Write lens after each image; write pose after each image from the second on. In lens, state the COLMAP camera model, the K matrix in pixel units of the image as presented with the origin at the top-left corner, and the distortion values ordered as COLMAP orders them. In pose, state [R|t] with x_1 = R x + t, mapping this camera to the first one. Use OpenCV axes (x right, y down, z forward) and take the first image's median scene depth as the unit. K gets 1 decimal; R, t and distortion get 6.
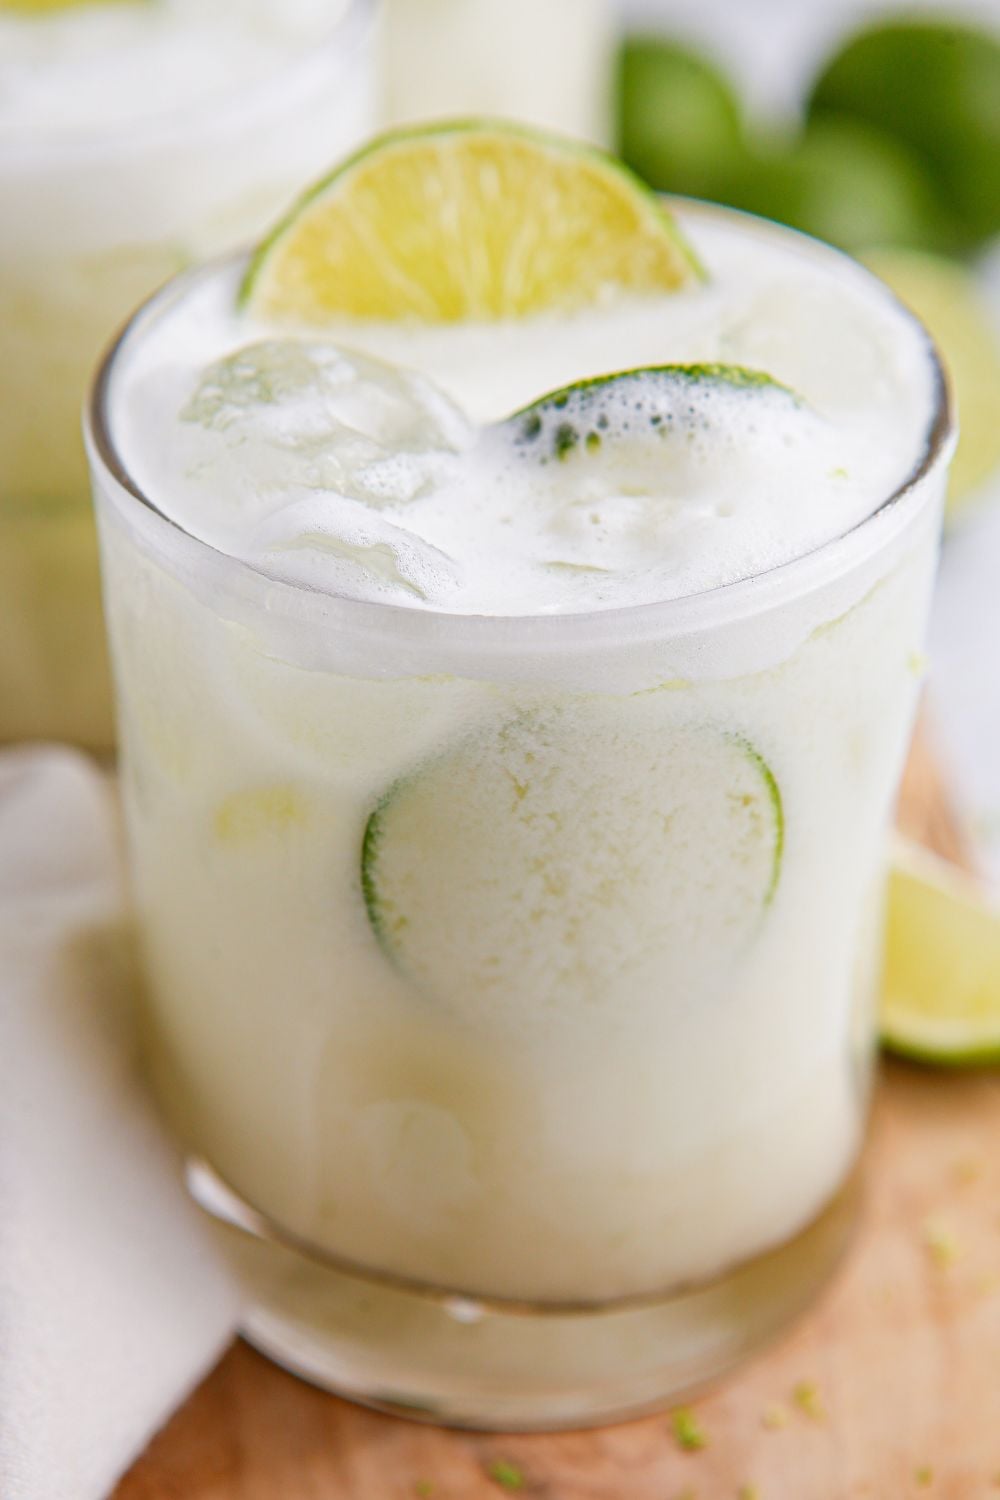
lens RADIAL K [[3320.6, 0, 499.6], [0, 3320.6, 779.6], [0, 0, 1]] dist [0.339356, -0.358132]
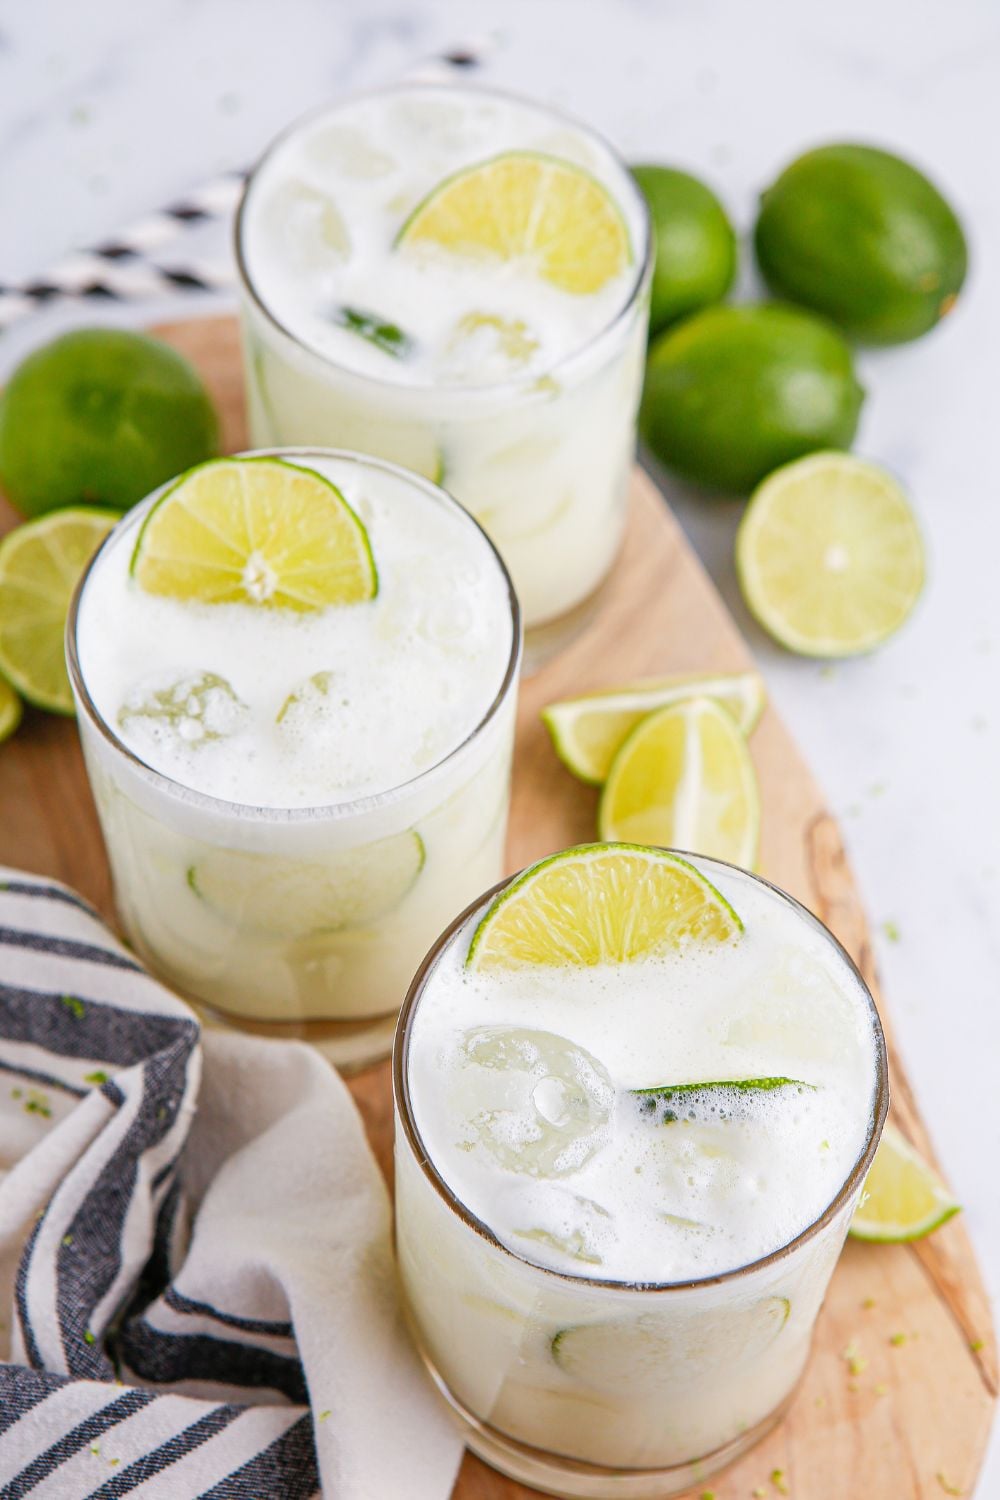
lens RADIAL K [[3039.6, 0, 499.5], [0, 3039.6, 782.7], [0, 0, 1]] dist [0.368413, 0.017712]
pose [[0.999051, -0.012292, 0.041789, -0.136194], [-0.004007, 0.929356, 0.369162, -0.865867], [-0.043374, -0.368979, 0.928425, -0.432988]]
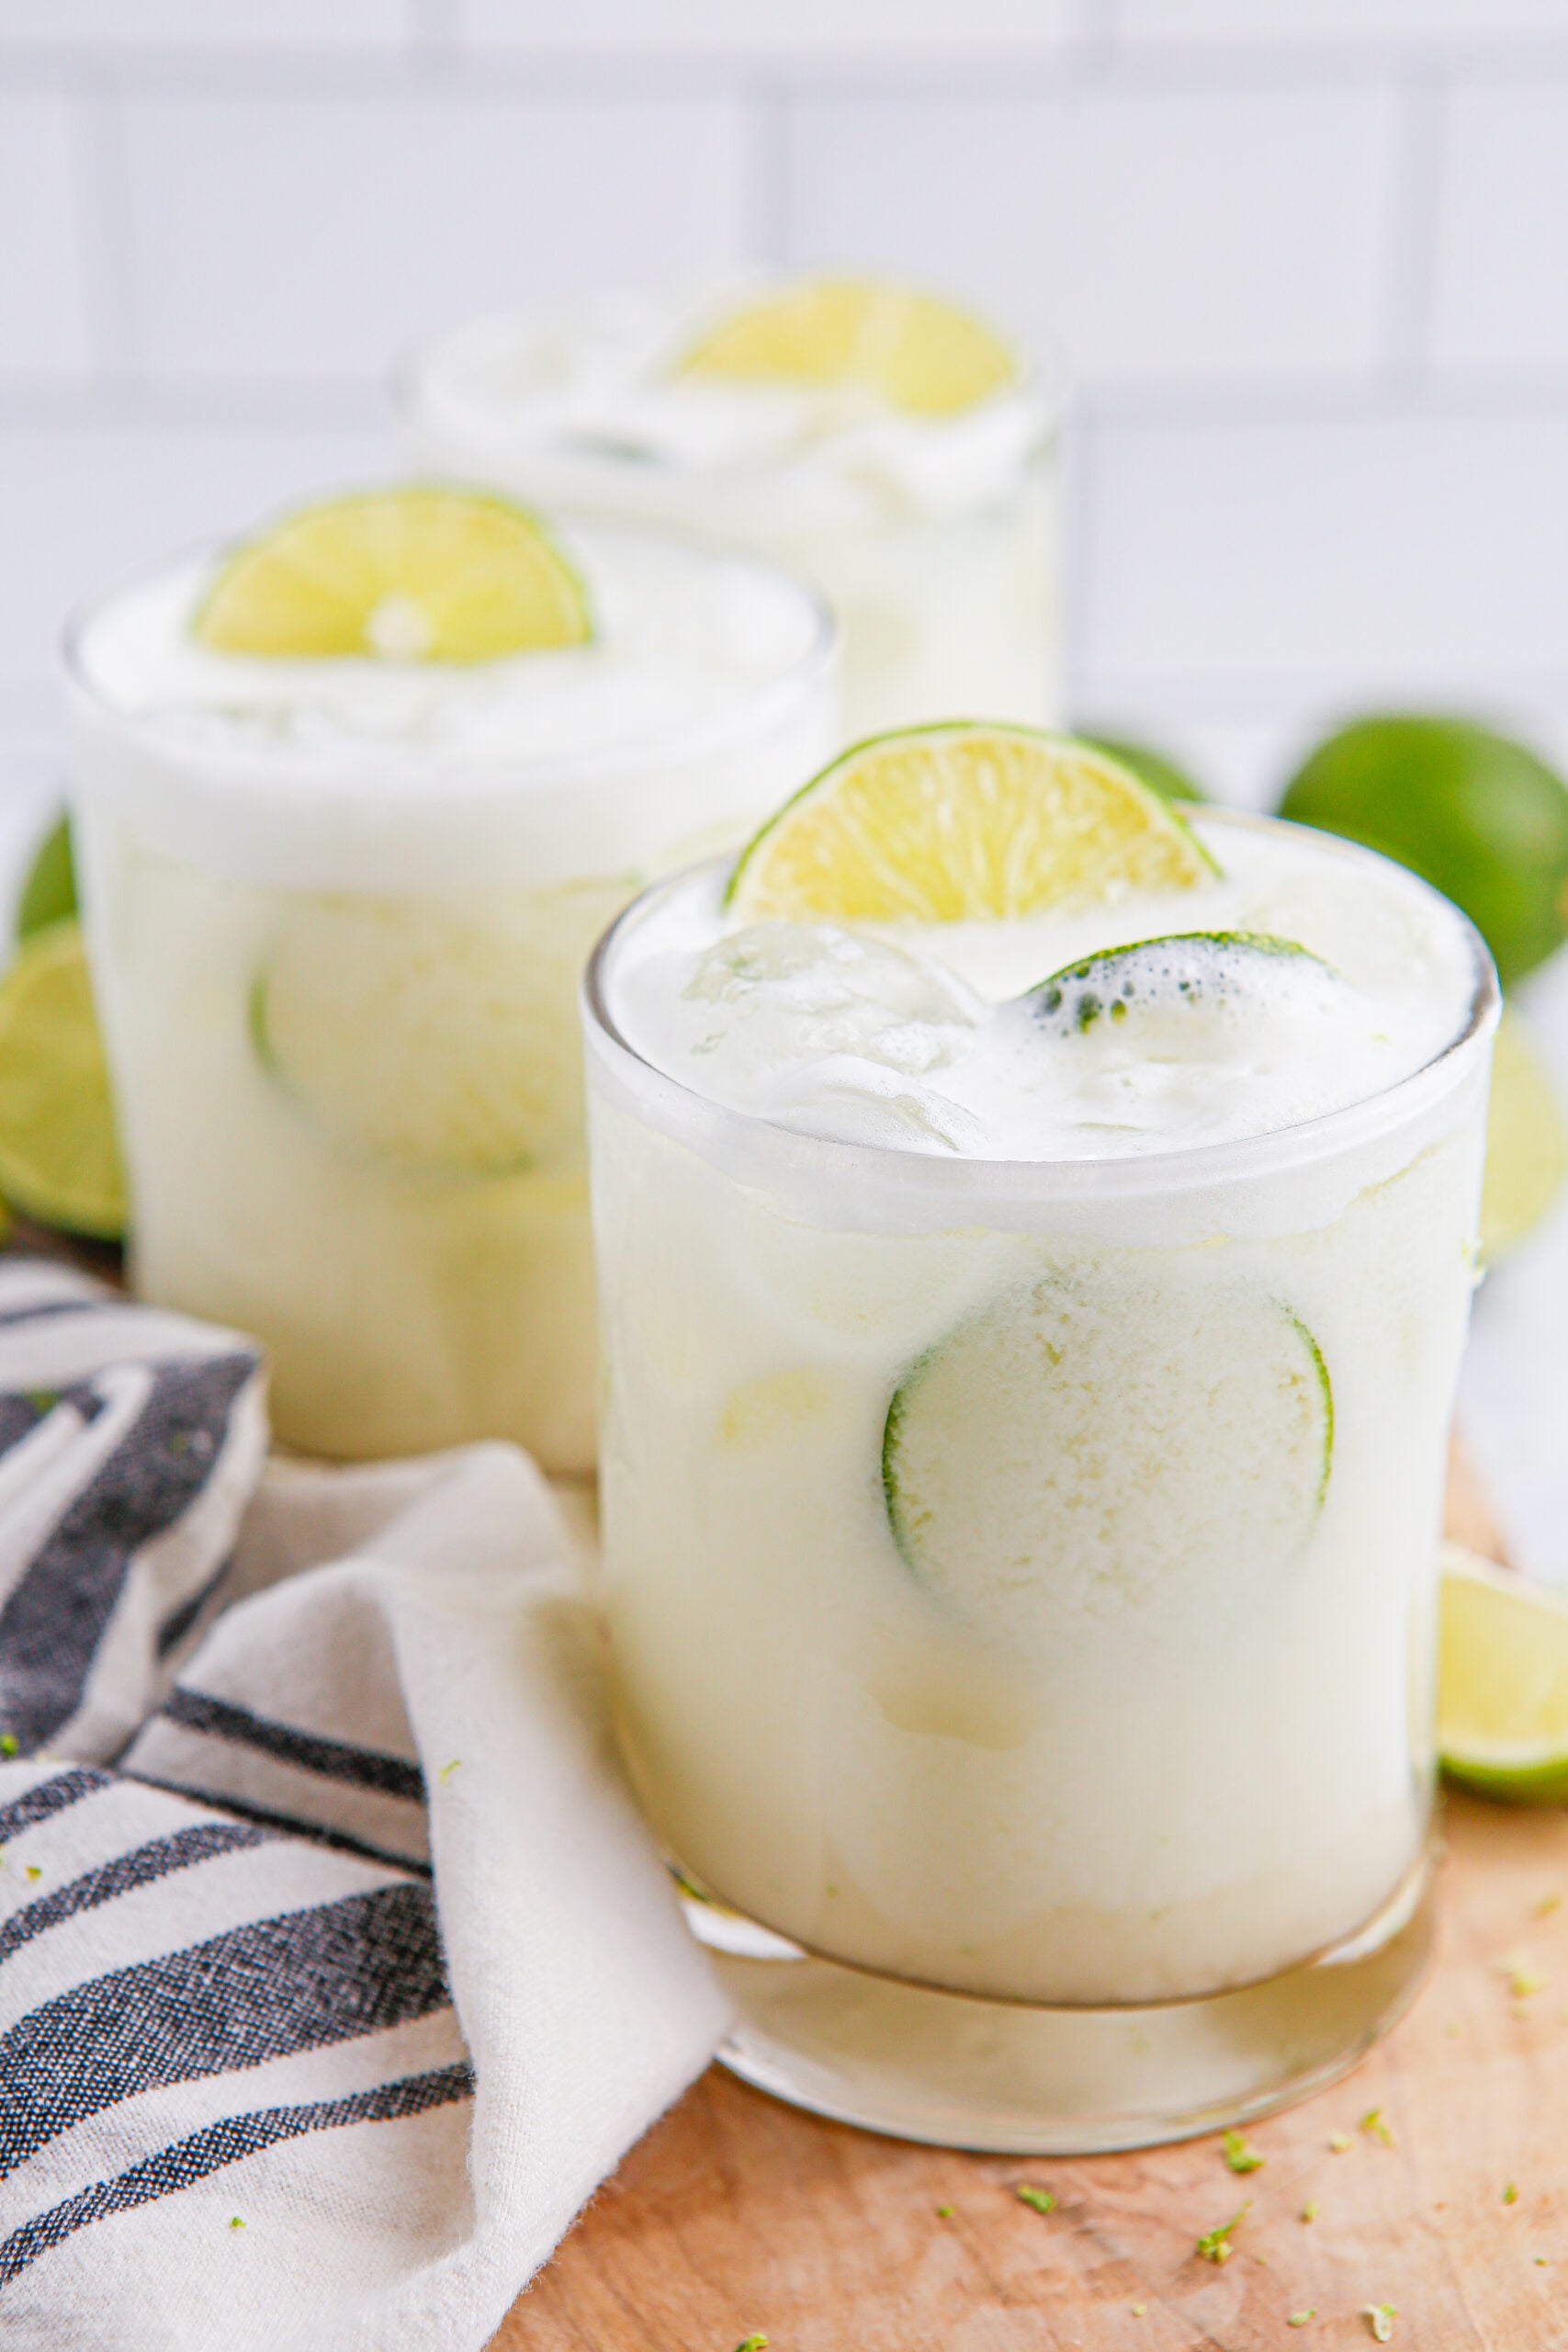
lens RADIAL K [[4865.4, 0, 784.0], [0, 4865.4, 1176.0], [0, 0, 1]] dist [0.388049, 0.275969]
pose [[0.999910, -0.013370, -0.000611, -0.067000], [0.013069, 0.985232, -0.170727, 0.181217], [0.002884, 0.170703, 0.985318, -0.362536]]
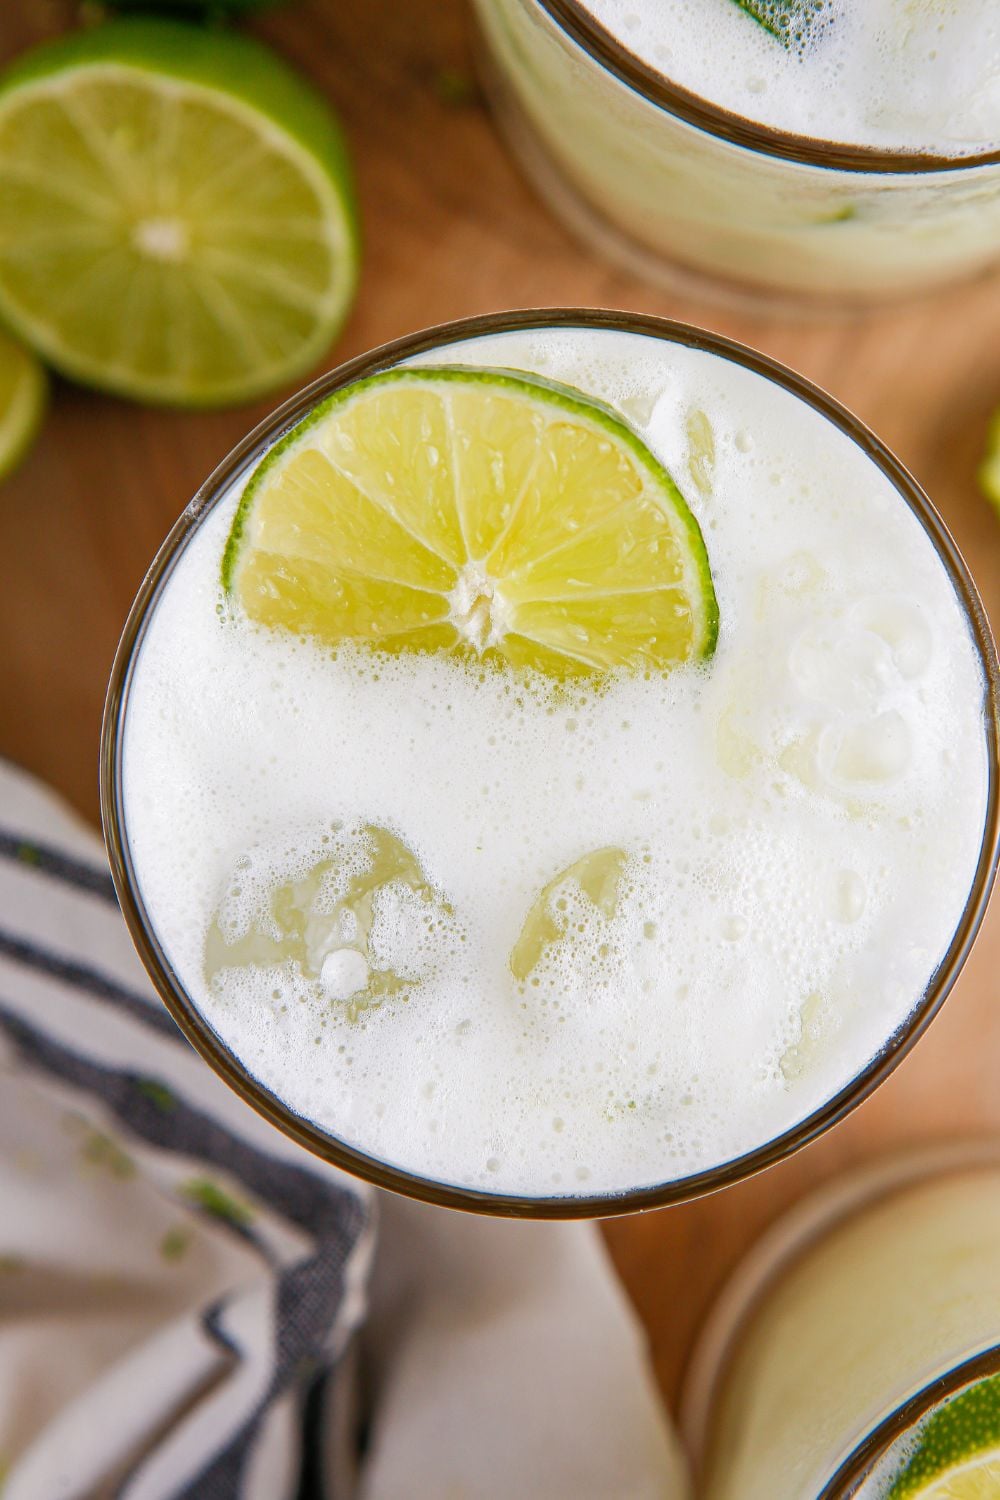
lens RADIAL K [[3059.6, 0, 500.0], [0, 3059.6, 750.0], [0, 0, 1]] dist [0.480451, 0.474042]
pose [[0.999753, 0.013993, -0.017247, -0.179225], [0.006088, 0.574149, 0.818728, -1.029574], [0.021359, -0.818631, 0.573923, 0.750958]]
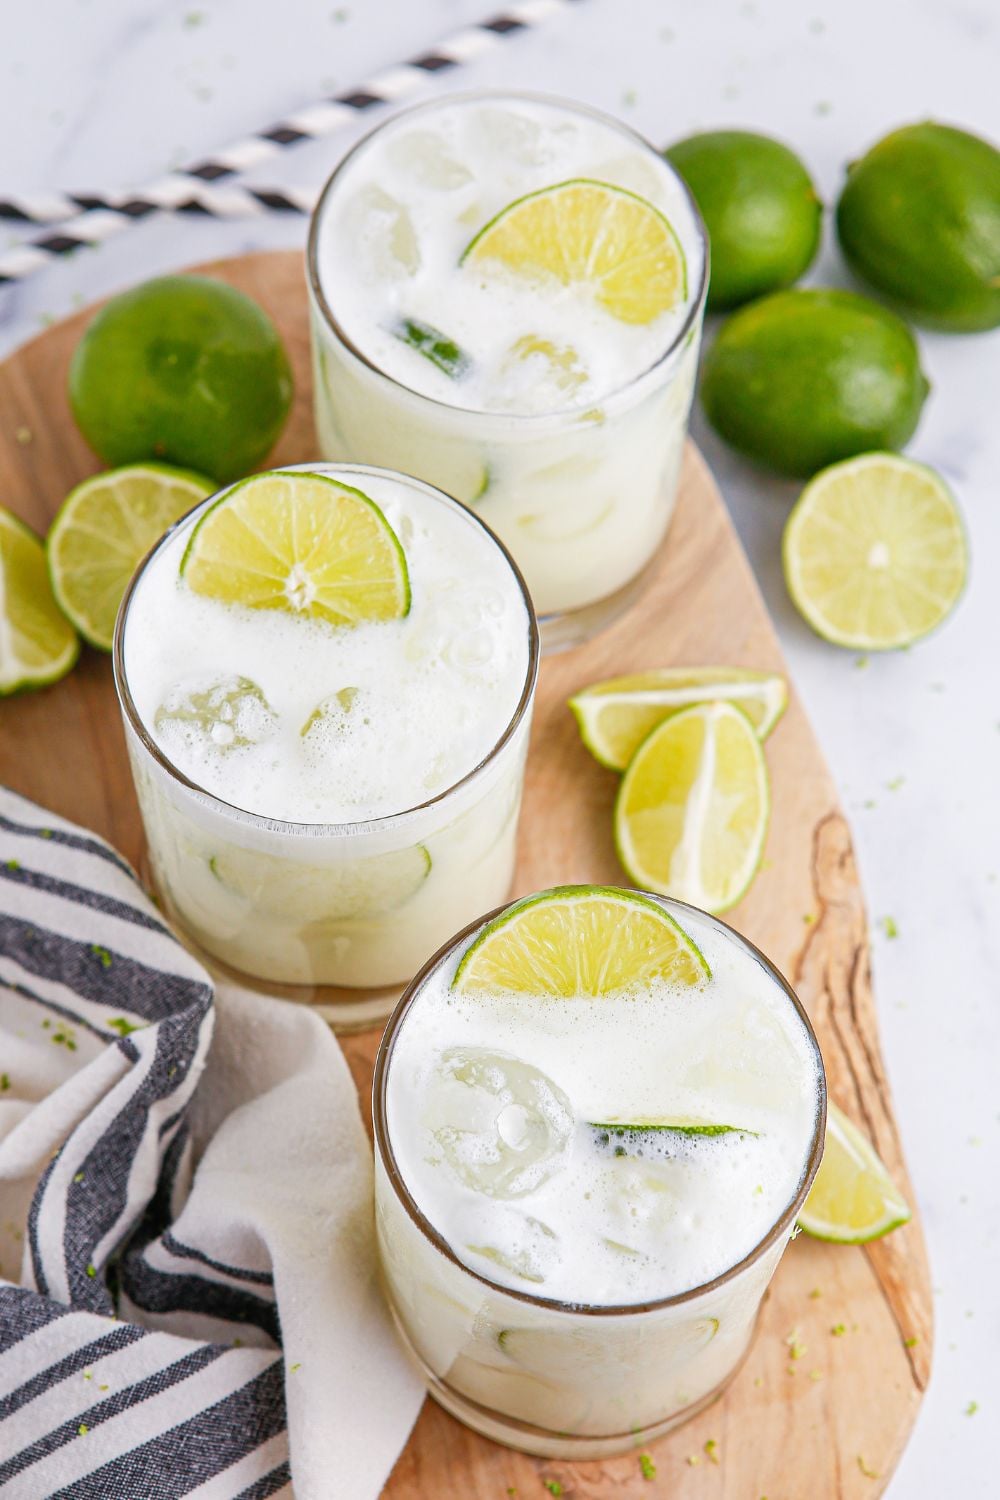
lens RADIAL K [[3320.6, 0, 499.6], [0, 3320.6, 779.6], [0, 0, 1]] dist [0.339356, -0.358132]
pose [[0.997329, 0.073025, -0.001299, -0.063529], [-0.064097, 0.883639, 0.463760, -1.187601], [0.035014, -0.462438, 0.885960, -0.615497]]
